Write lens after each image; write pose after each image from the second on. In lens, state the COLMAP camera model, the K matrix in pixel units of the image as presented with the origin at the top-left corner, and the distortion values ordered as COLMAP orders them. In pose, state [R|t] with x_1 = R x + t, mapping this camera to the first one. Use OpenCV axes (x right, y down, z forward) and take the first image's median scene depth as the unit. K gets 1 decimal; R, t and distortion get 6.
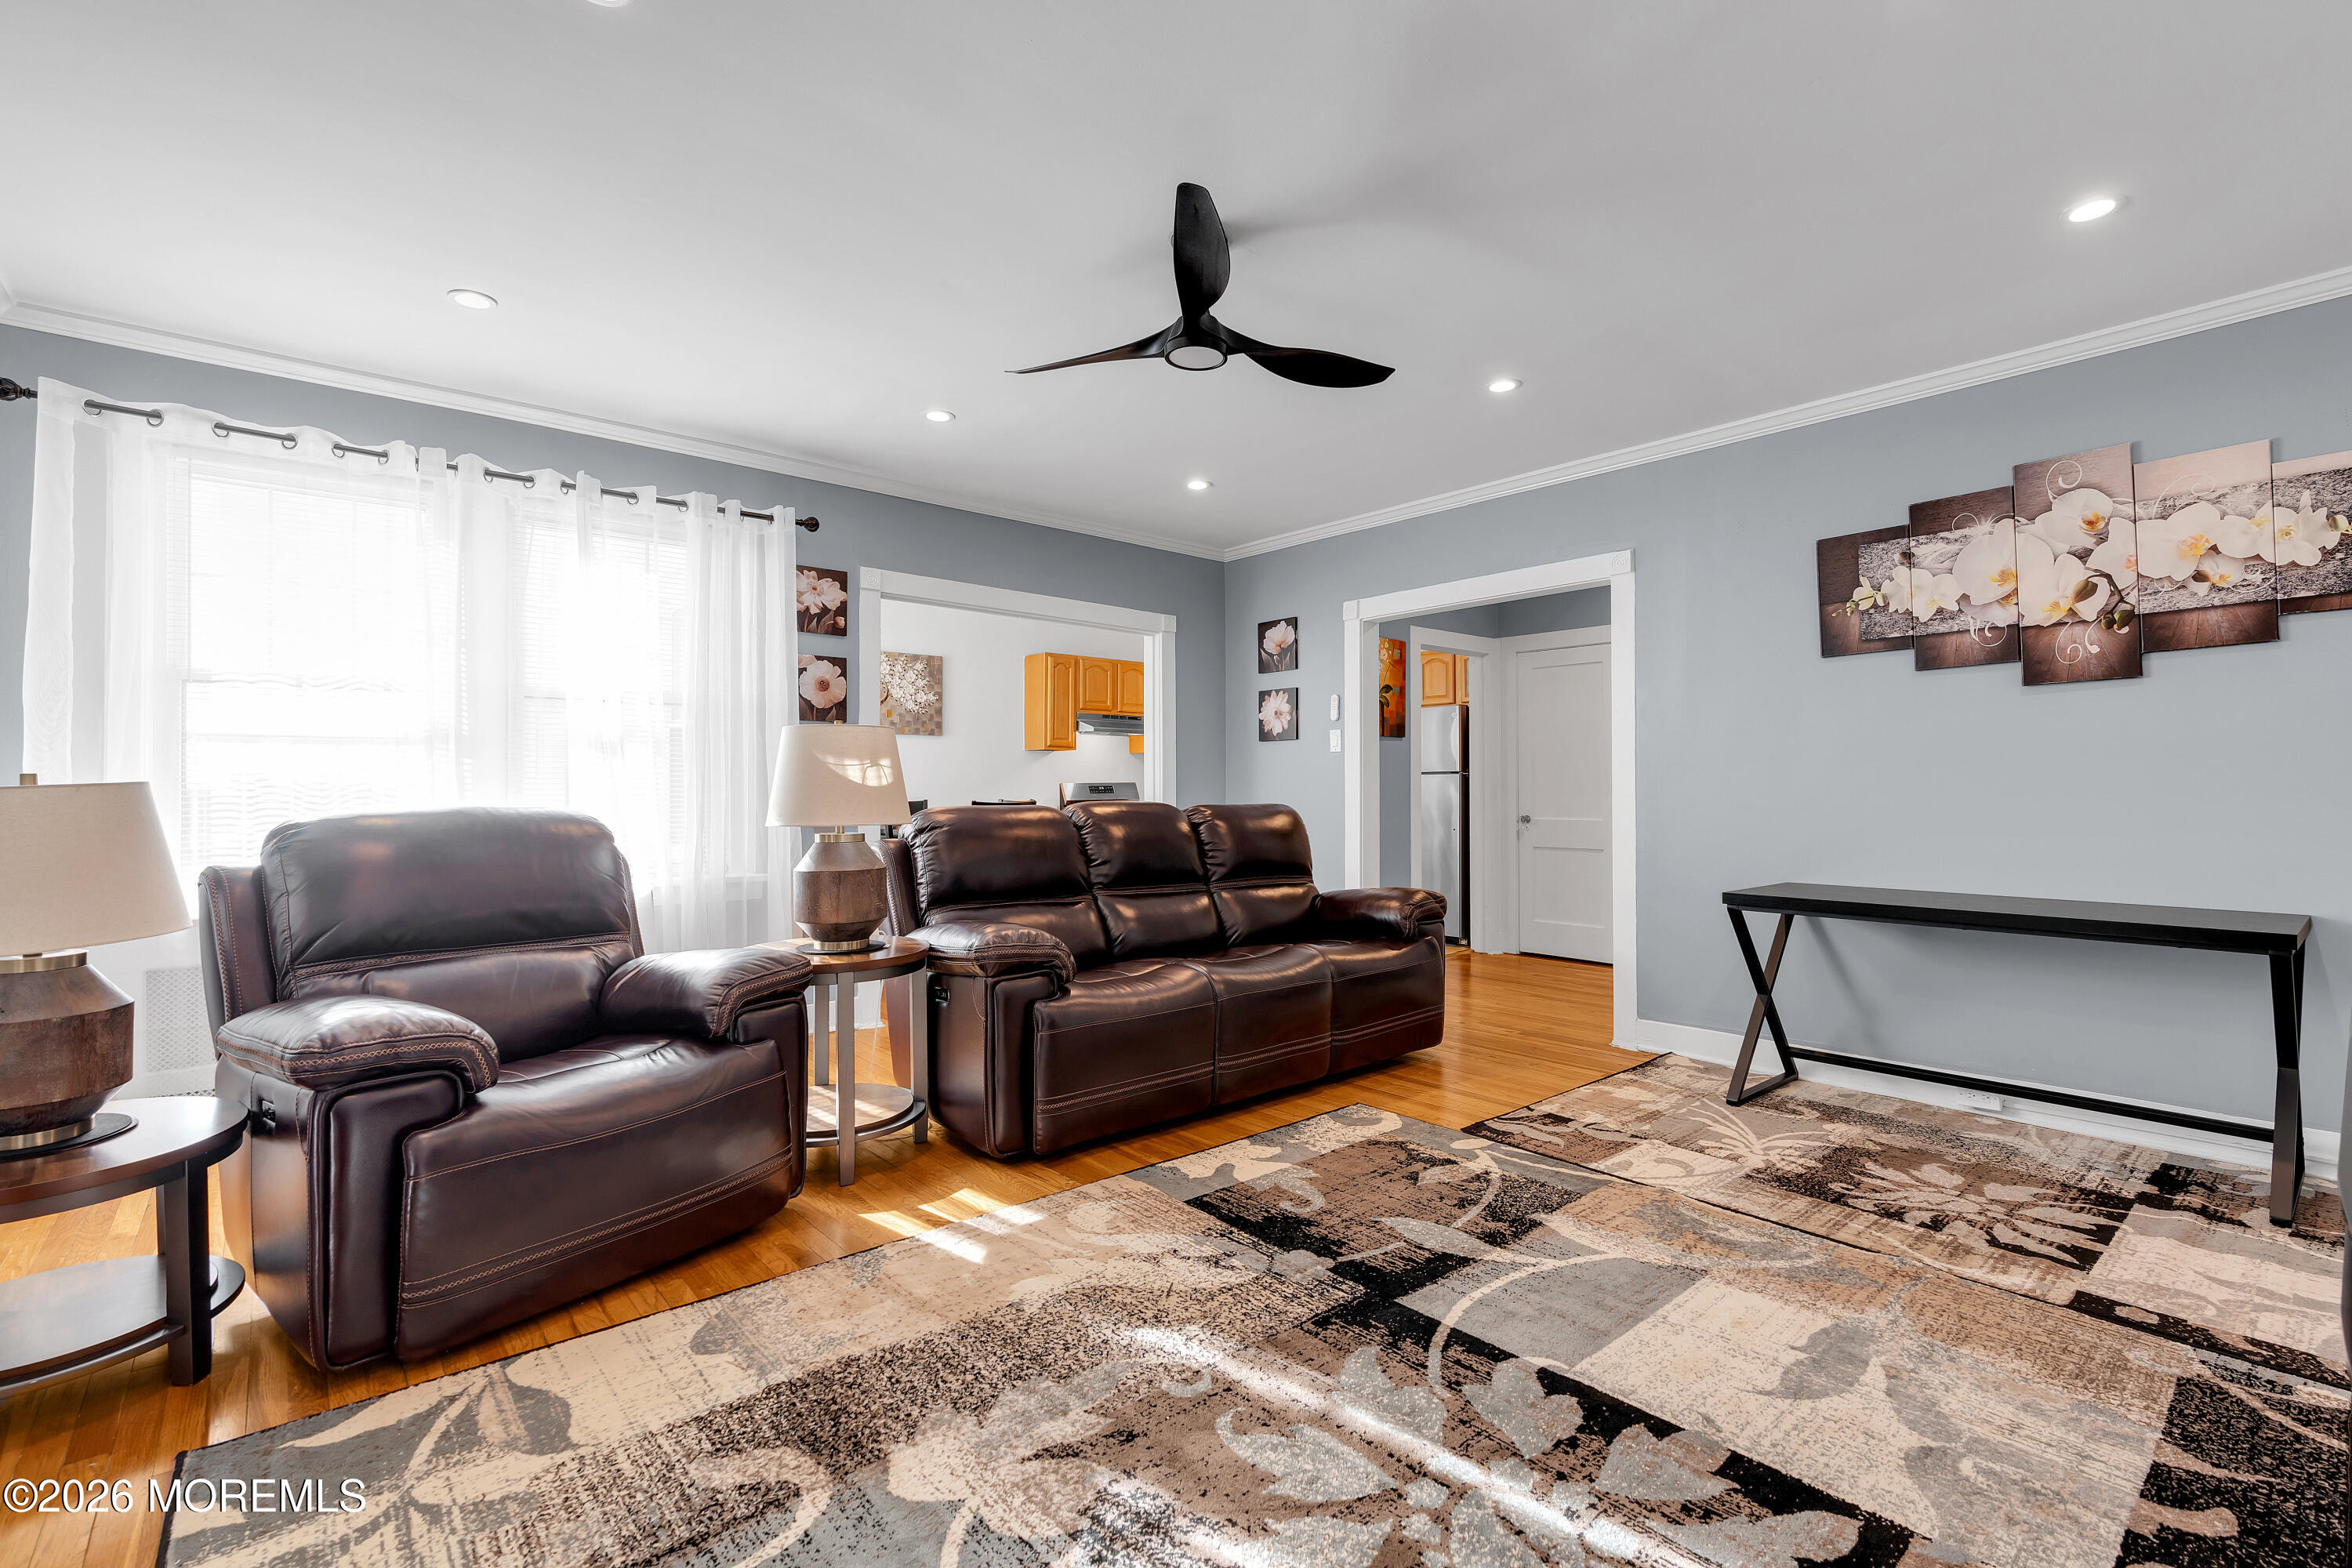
lens RADIAL K [[1057.7, 0, 1173.6], [0, 1057.7, 780.9], [0, 0, 1]] dist [-0.007018, 0.000909]
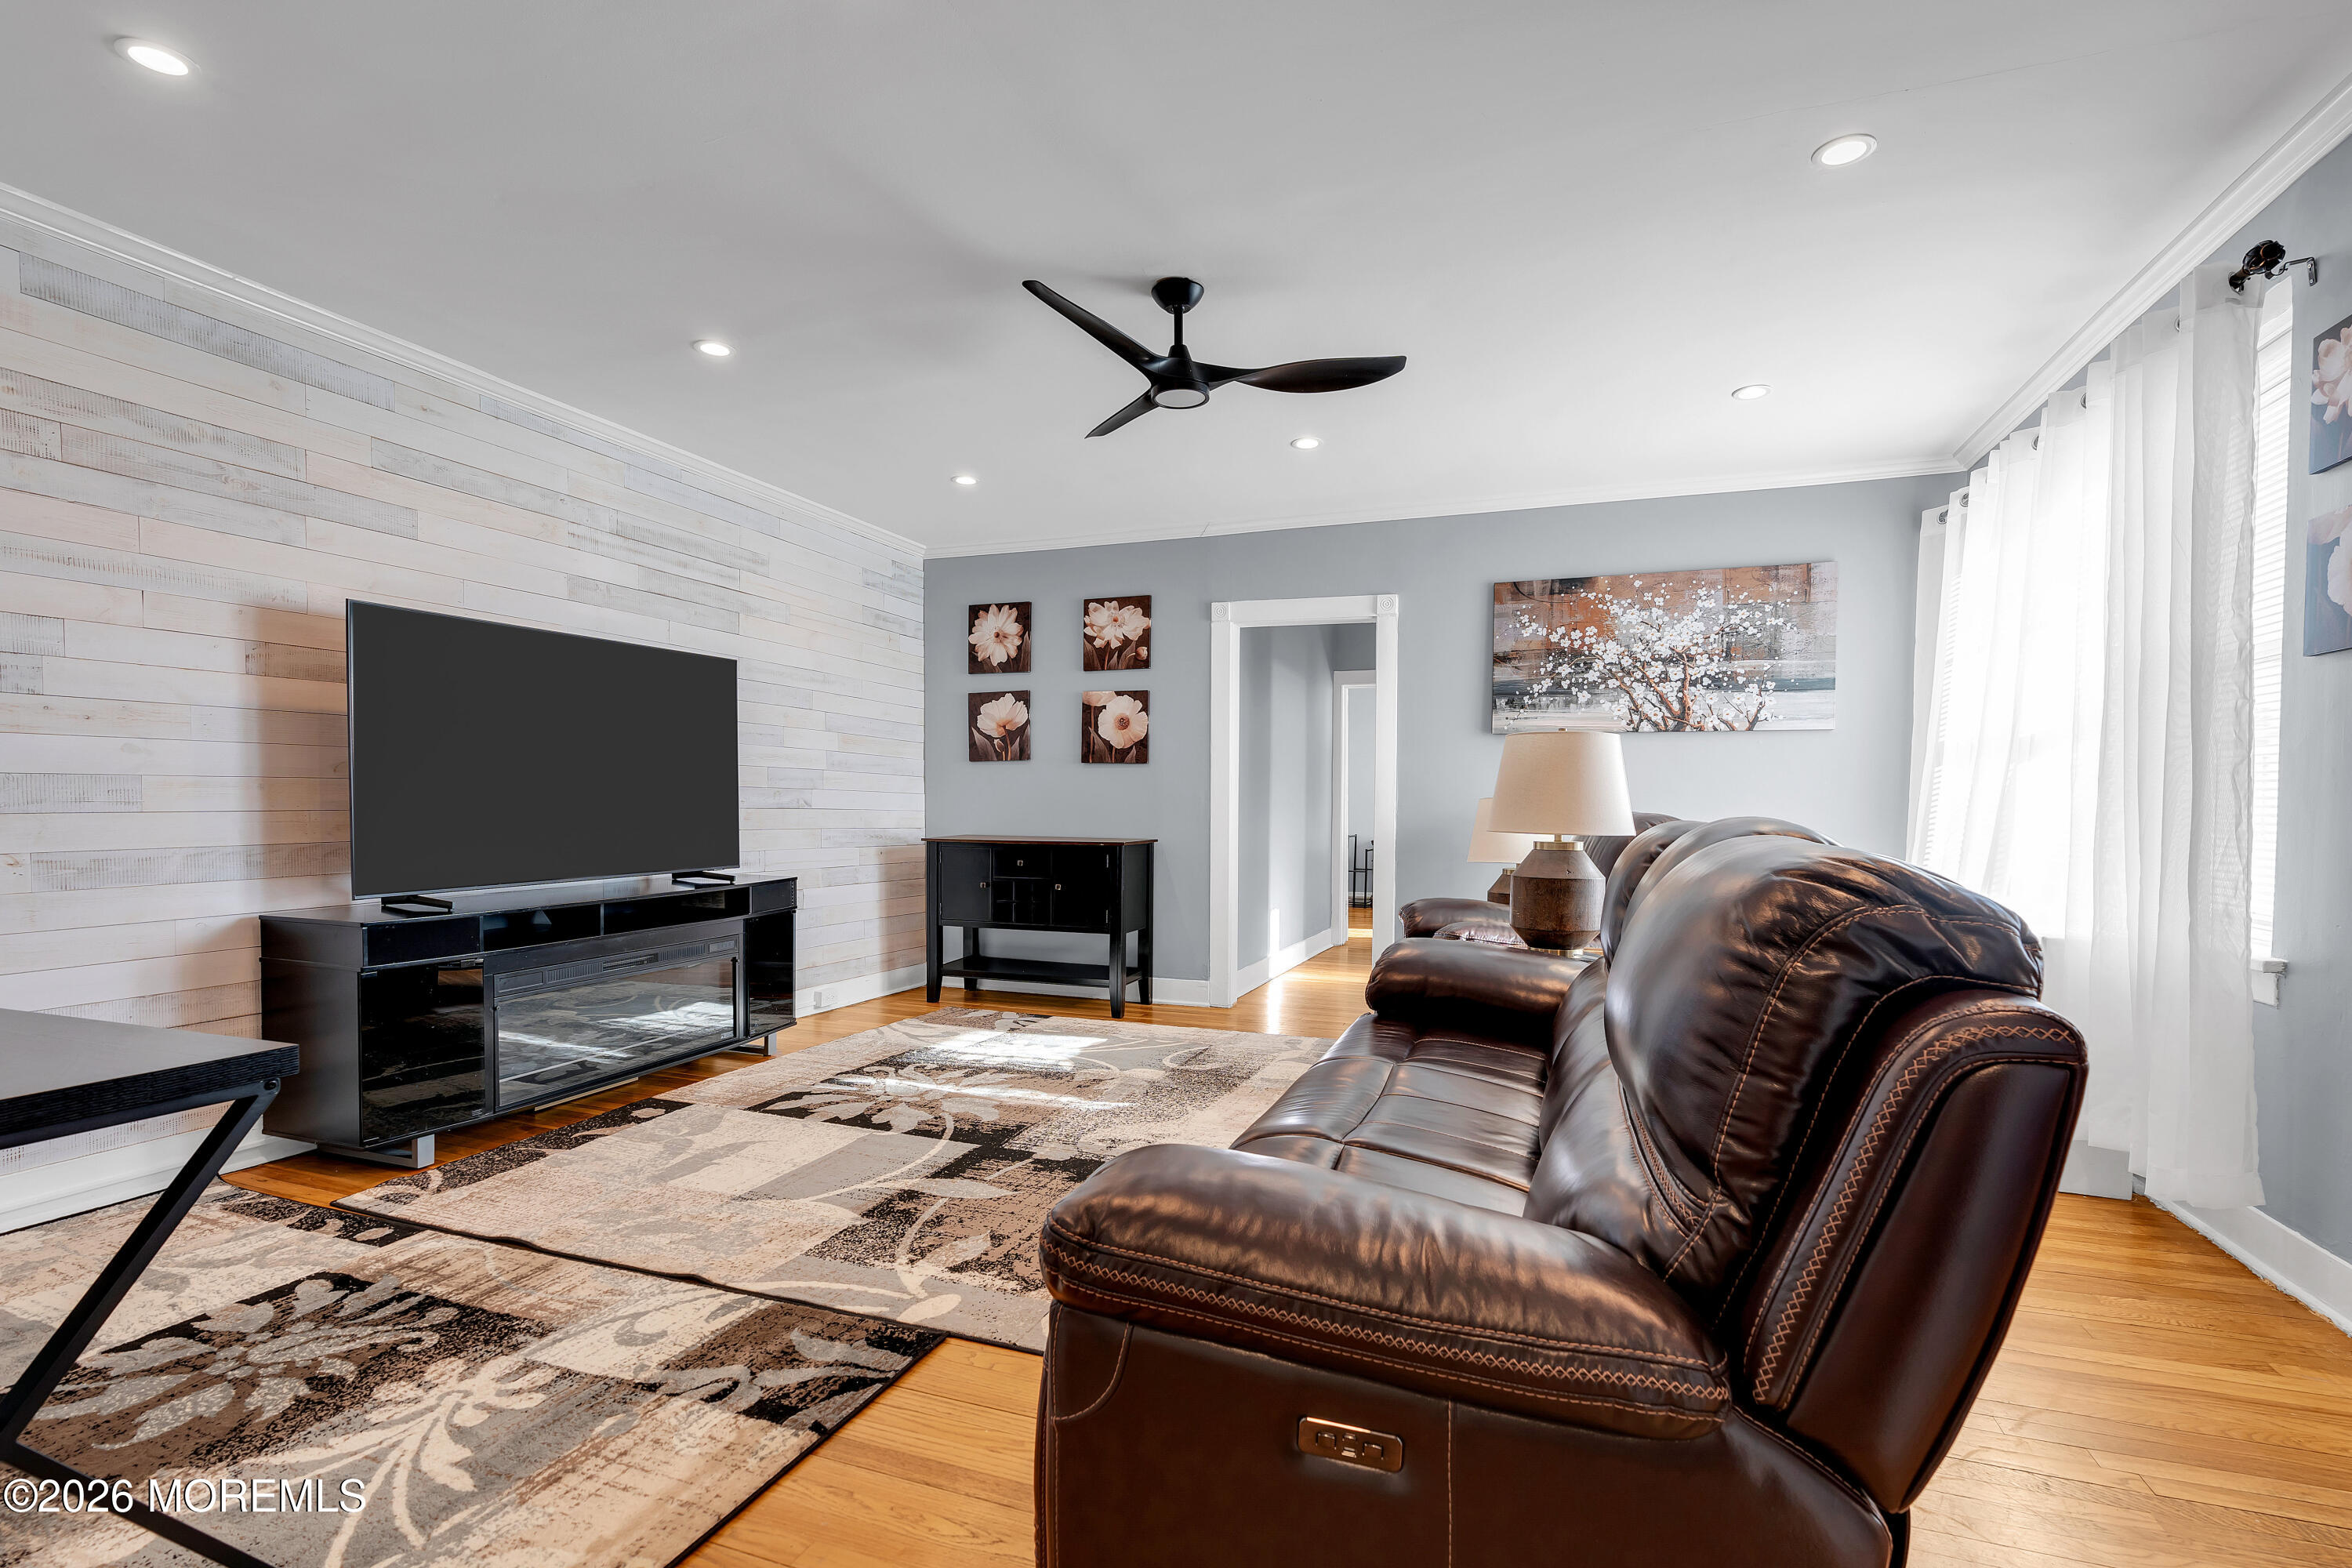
lens RADIAL K [[1057.7, 0, 1173.6], [0, 1057.7, 780.9], [0, 0, 1]] dist [-0.007018, 0.000909]
pose [[-0.875169, -0.013995, -0.483616, 0.589633], [-0.001237, 0.999643, -0.026690, 0.024304], [0.483816, -0.022760, -0.874873, 2.066666]]
